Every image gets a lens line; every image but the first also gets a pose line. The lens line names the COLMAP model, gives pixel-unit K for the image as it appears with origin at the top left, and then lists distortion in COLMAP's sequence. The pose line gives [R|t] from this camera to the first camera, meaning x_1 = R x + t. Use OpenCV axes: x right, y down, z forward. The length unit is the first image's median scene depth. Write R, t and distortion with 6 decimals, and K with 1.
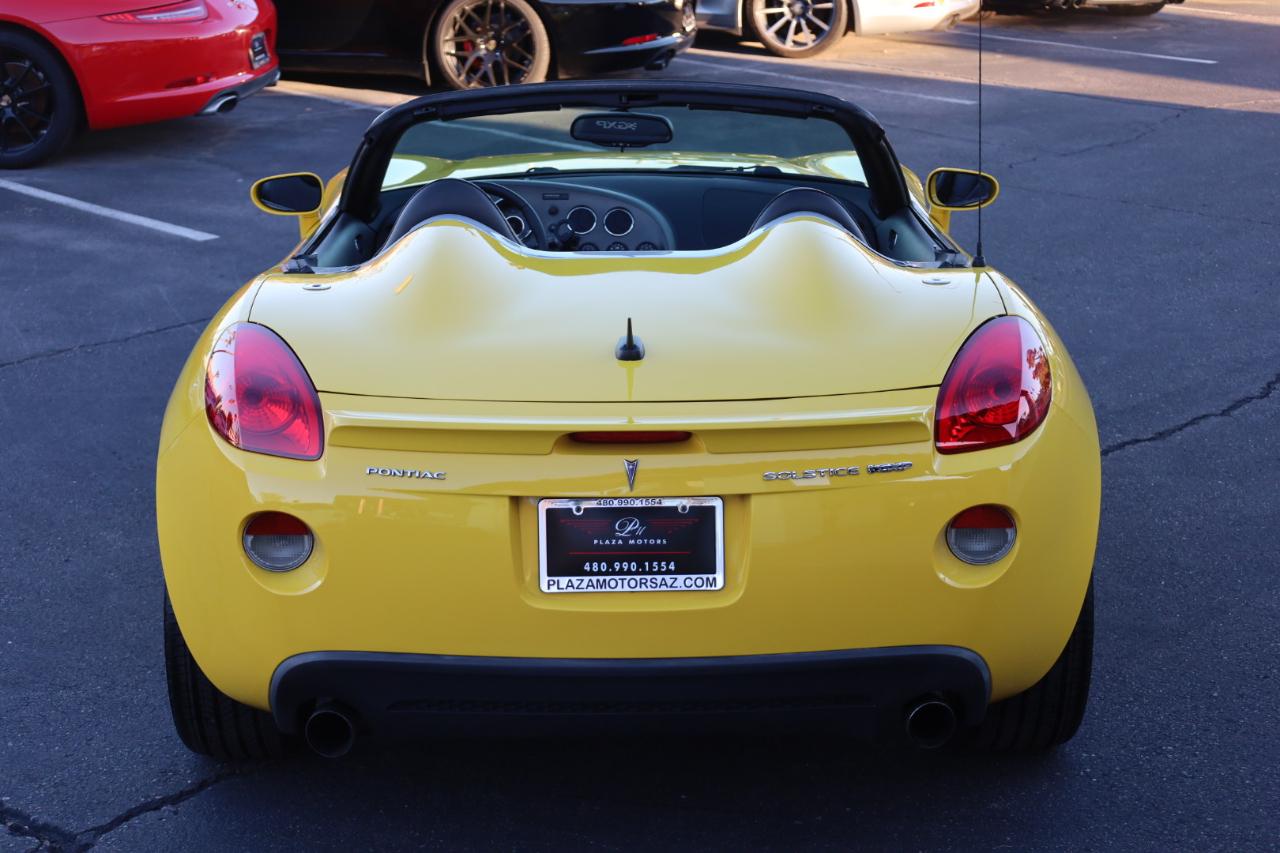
lens RADIAL K [[2656.9, 0, 638.5], [0, 2656.9, 403.7], [0, 0, 1]] dist [0.008586, 0.313239]
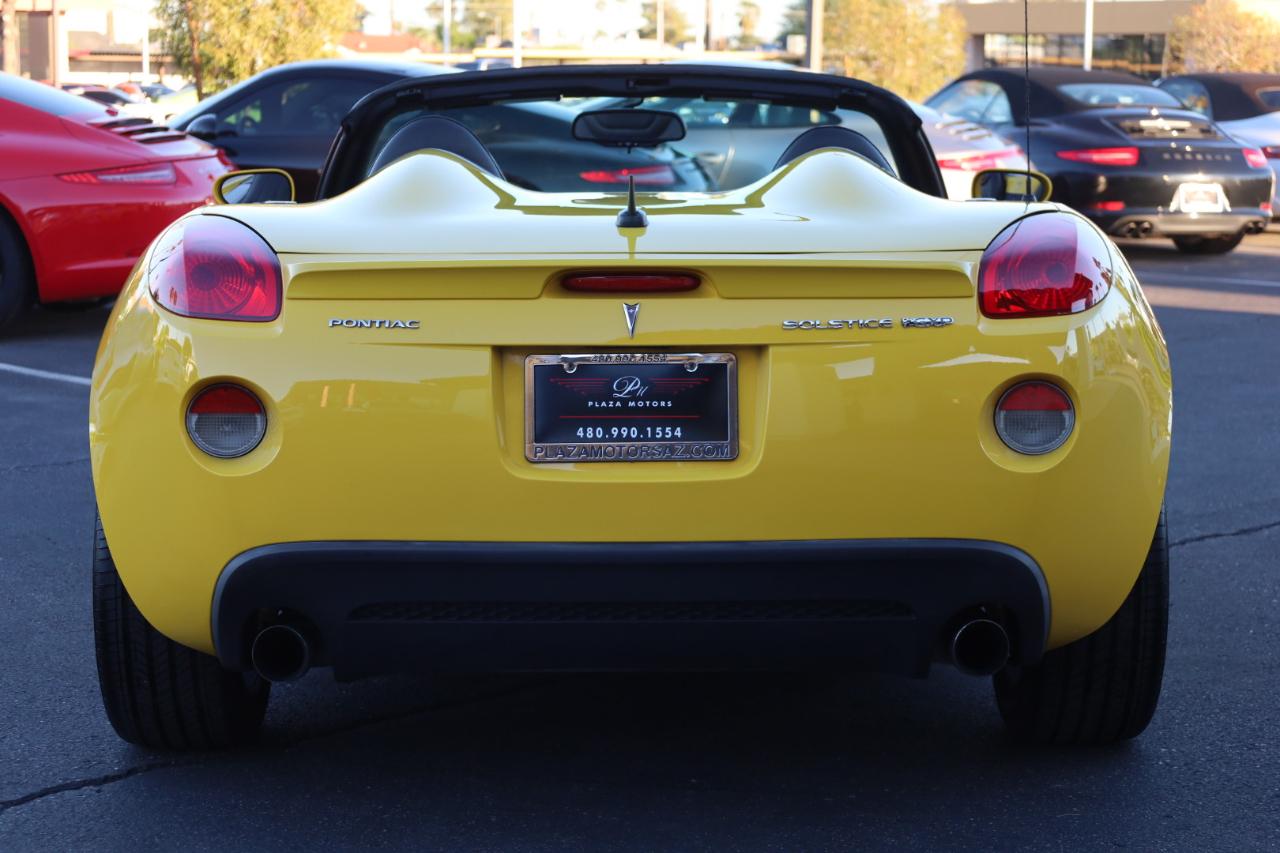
lens RADIAL K [[2978.6, 0, 645.0], [0, 2978.6, 298.4], [0, 0, 1]] dist [0.043640, 0.088167]
pose [[0.999980, 0.003066, -0.005512, 0.006794], [-0.004000, 0.983960, -0.178346, 0.185359], [0.004877, 0.178364, 0.983952, 0.032474]]
